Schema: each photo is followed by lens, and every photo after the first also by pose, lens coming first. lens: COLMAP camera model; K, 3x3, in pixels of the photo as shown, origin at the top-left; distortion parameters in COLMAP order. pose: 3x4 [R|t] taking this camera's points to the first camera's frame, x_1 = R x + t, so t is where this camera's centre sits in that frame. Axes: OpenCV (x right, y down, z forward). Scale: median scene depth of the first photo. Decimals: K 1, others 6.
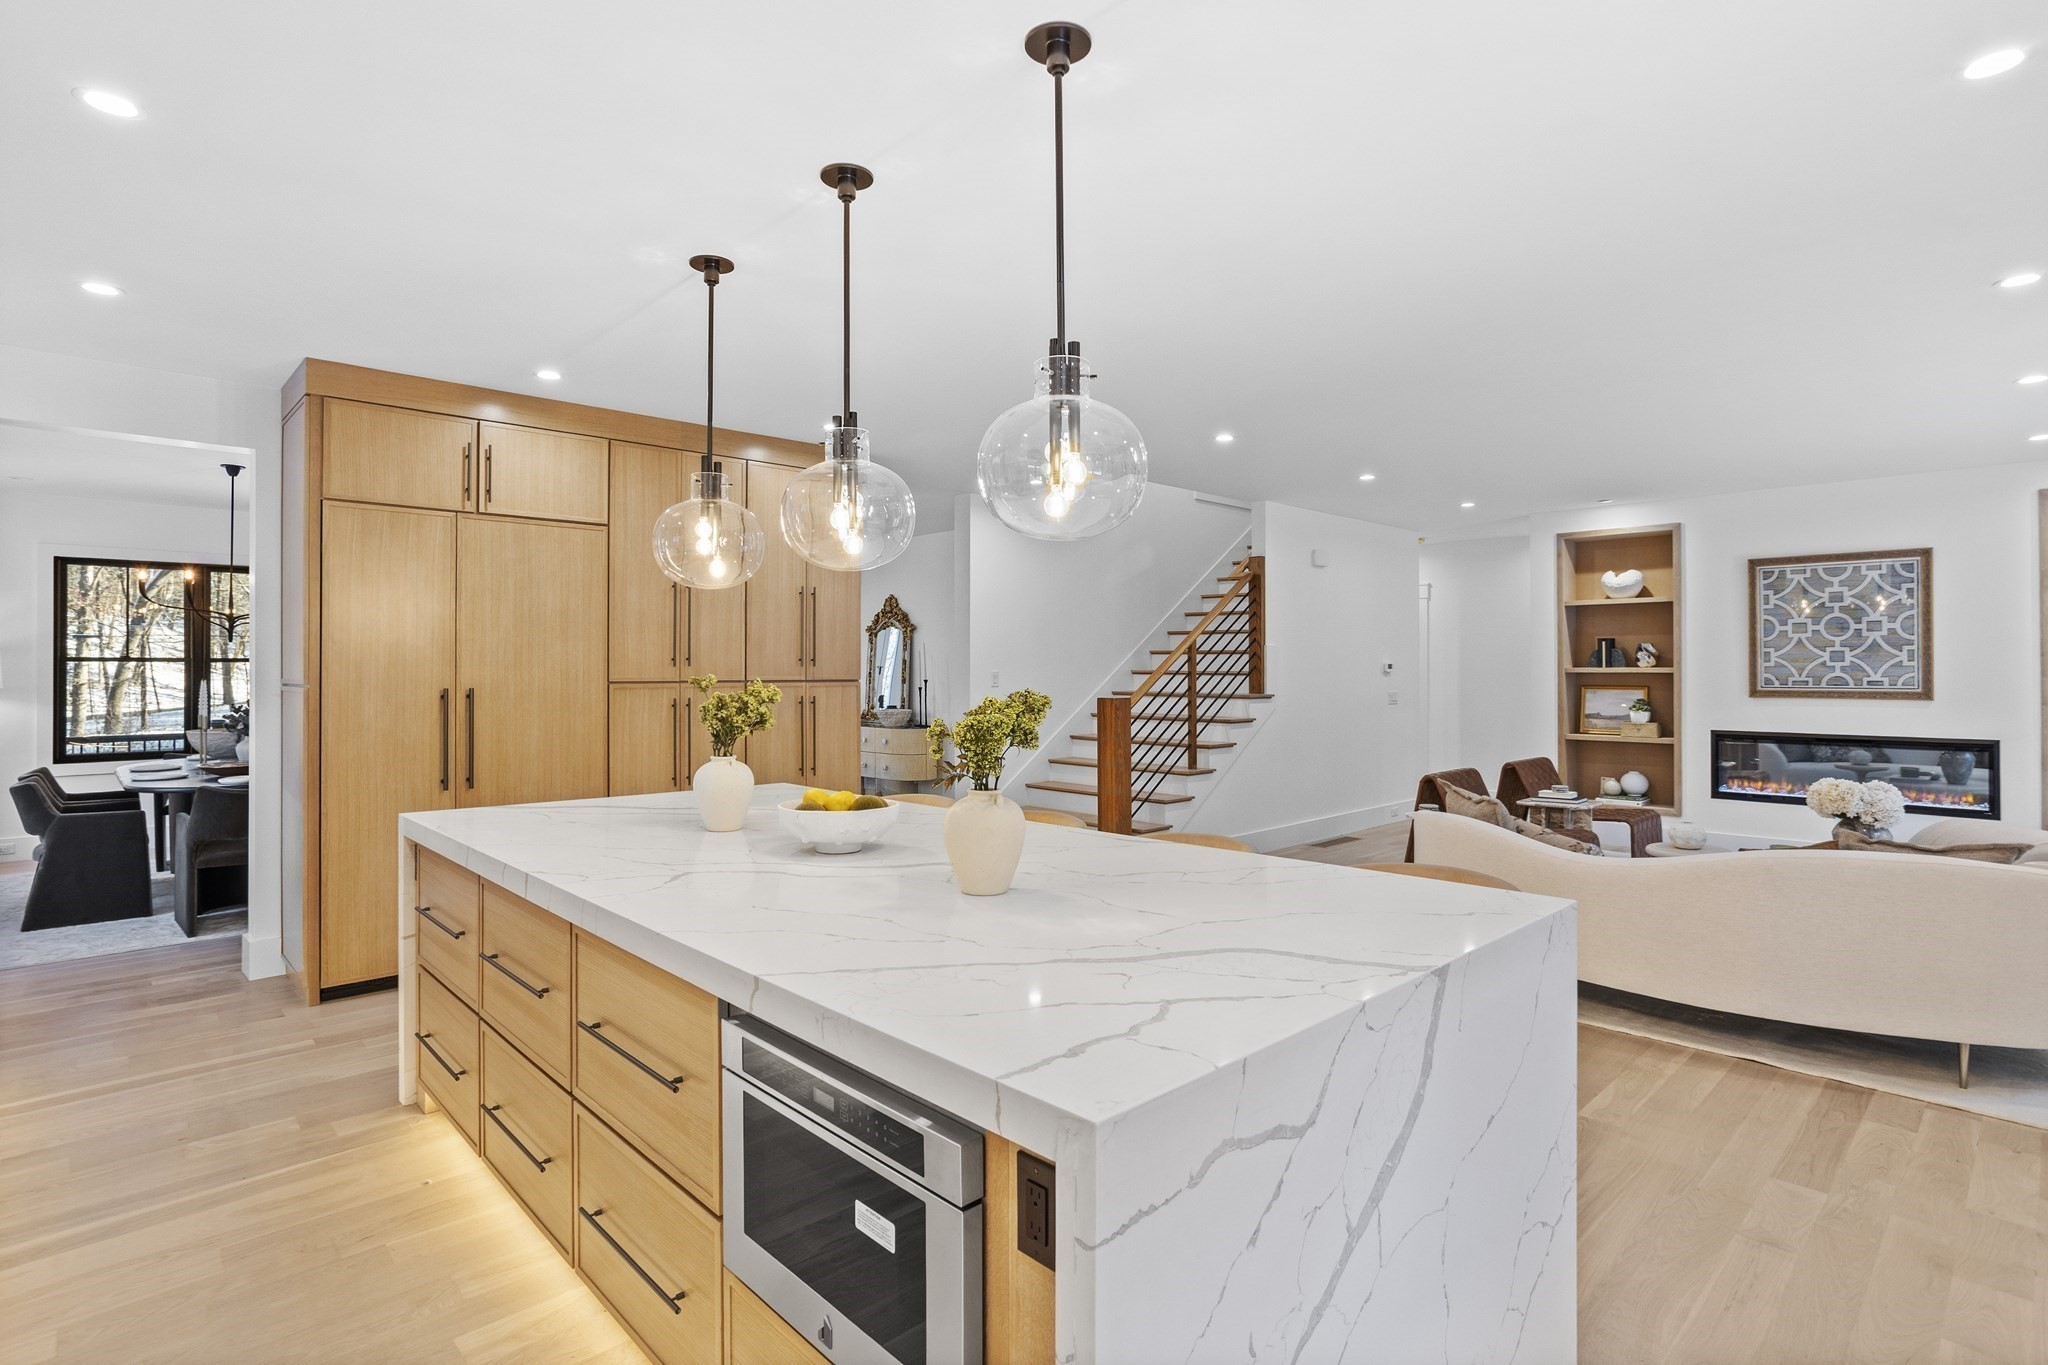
lens RADIAL K [[998.9, 0, 1020.0], [0, 998.9, 662.4], [0, 0, 1]] dist [-0.045130, 0.024403]
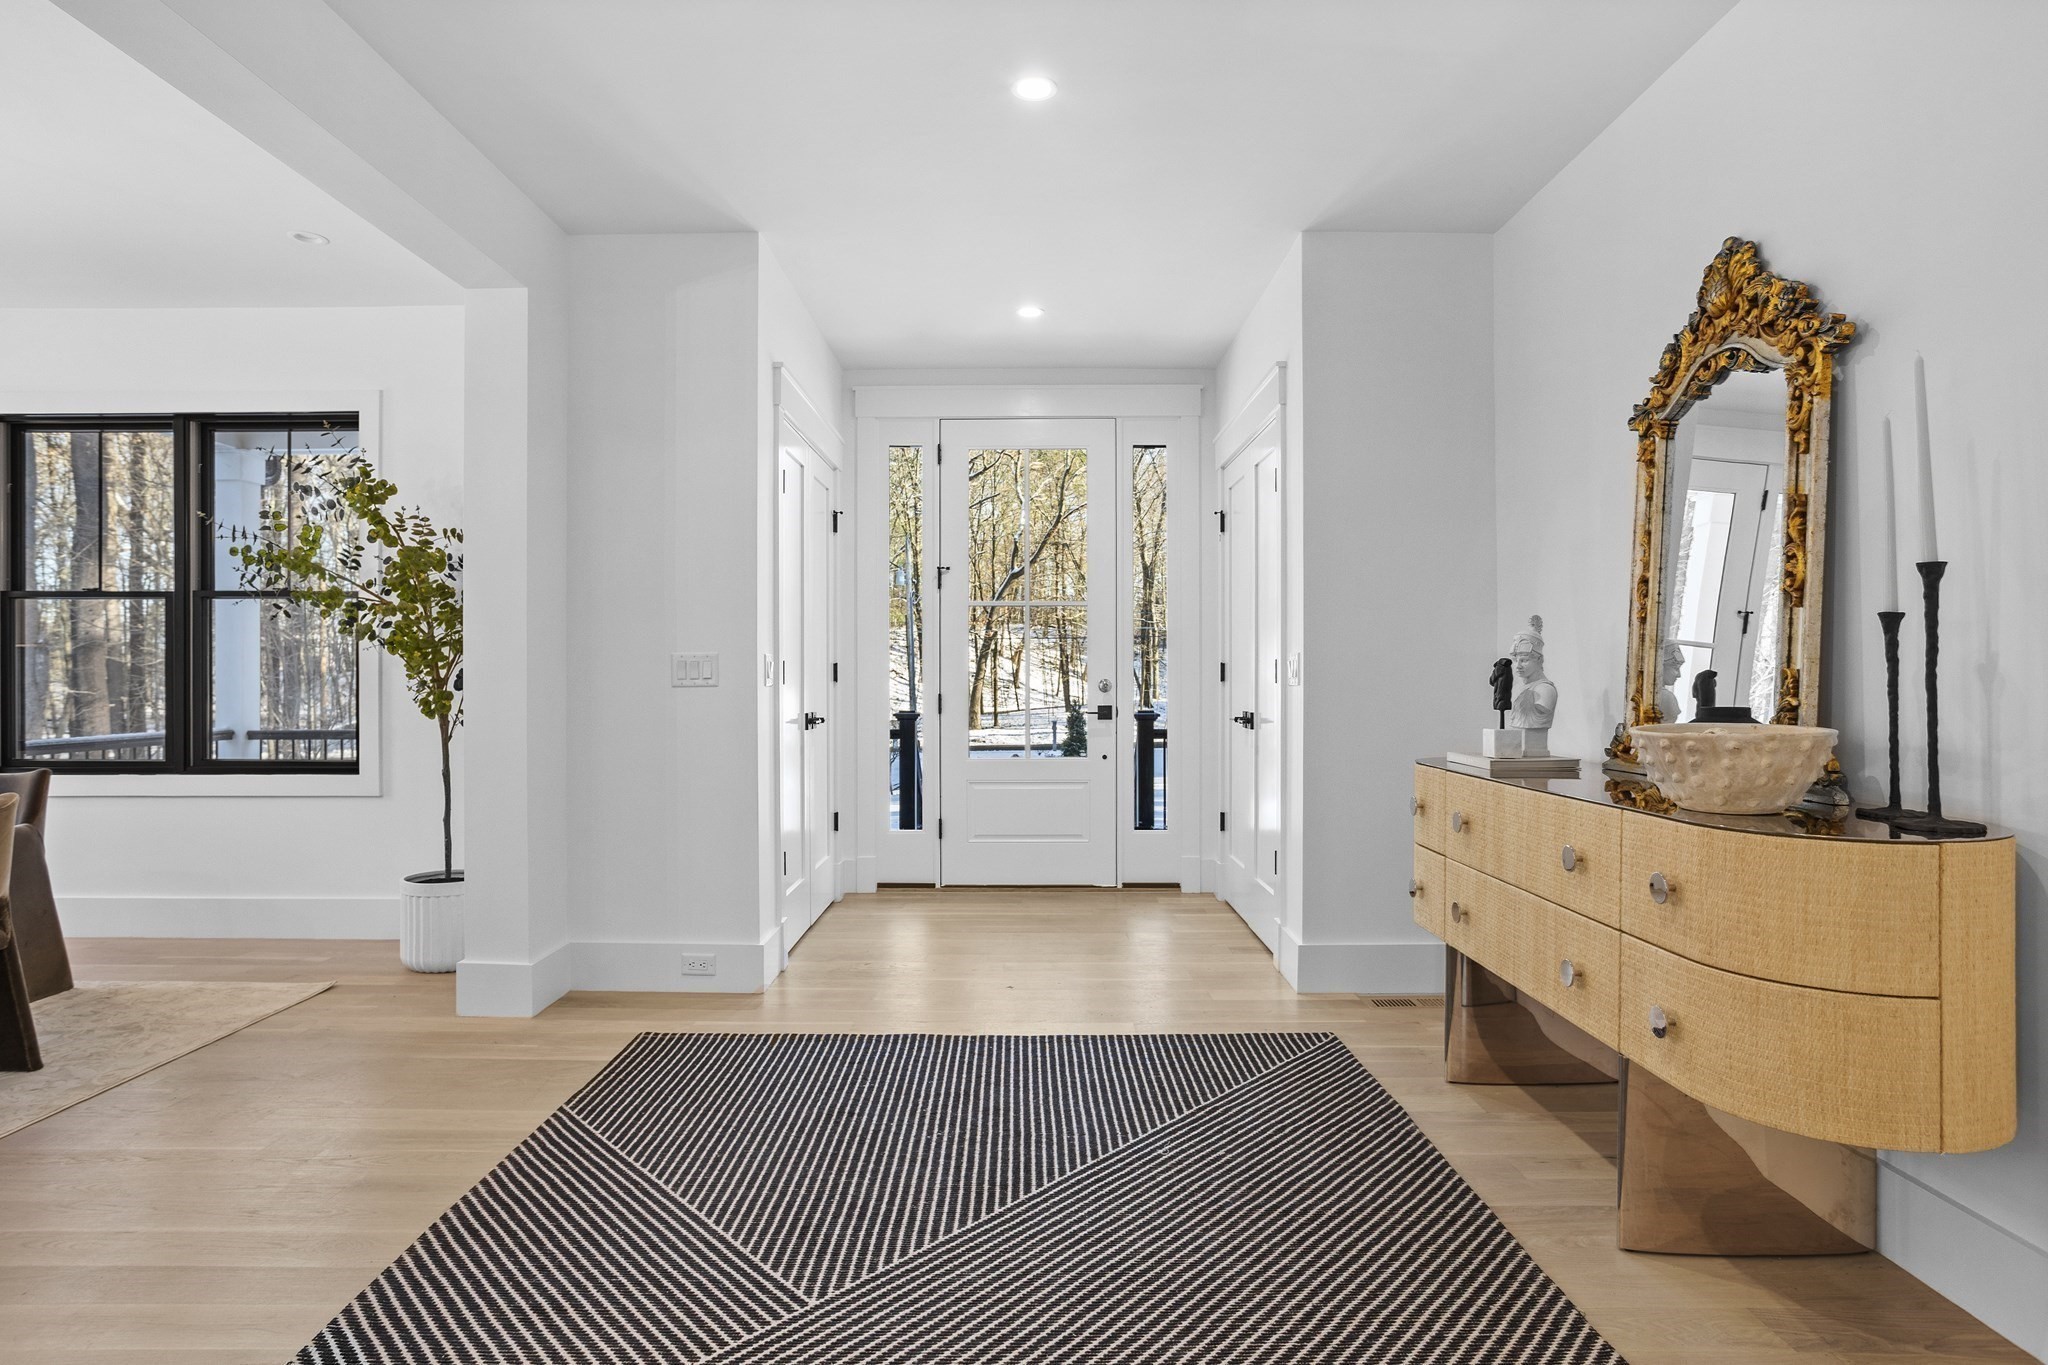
lens RADIAL K [[1134.1, 0, 1024.7], [0, 1134.1, 662.5], [0, 0, 1]] dist [-0.016695, 0.000275]
pose [[0.733479, -0.006549, -0.679680, -0.100918], [0.002573, 0.999973, -0.006859, 0.047013], [0.679707, 0.003282, 0.733476, 0.974553]]
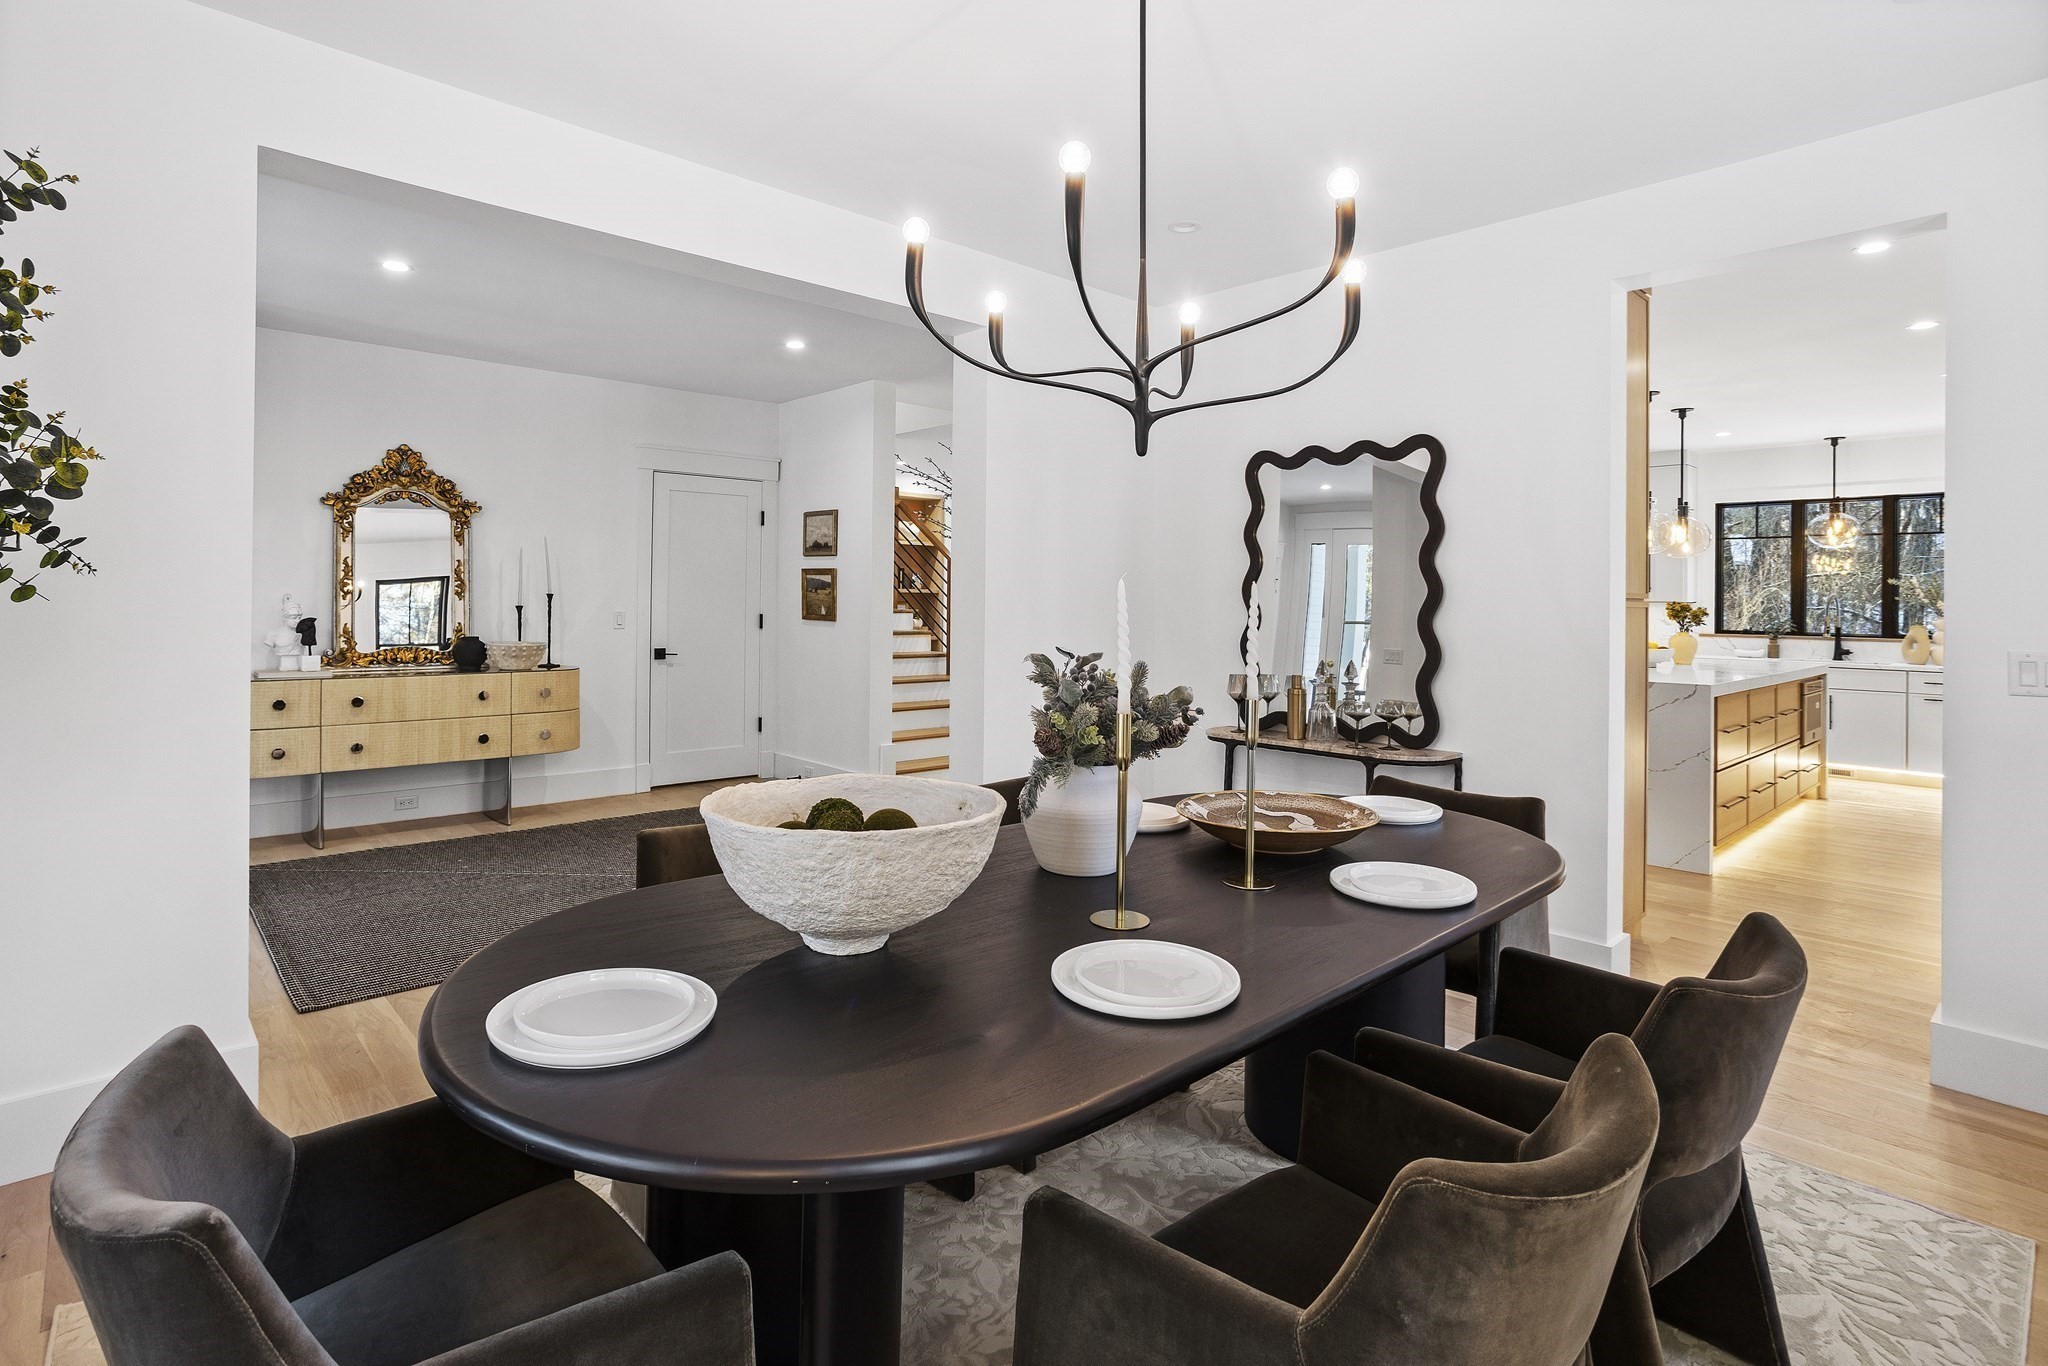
lens RADIAL K [[998.9, 0, 1023.2], [0, 998.9, 589.5], [0, 0, 1]] dist [-0.045130, 0.024403]
pose [[0.026188, 0.010867, 0.999598, -0.954753], [-0.021645, 0.999713, -0.010302, 0.018936], [-0.999423, -0.021367, 0.026416, 0.885422]]
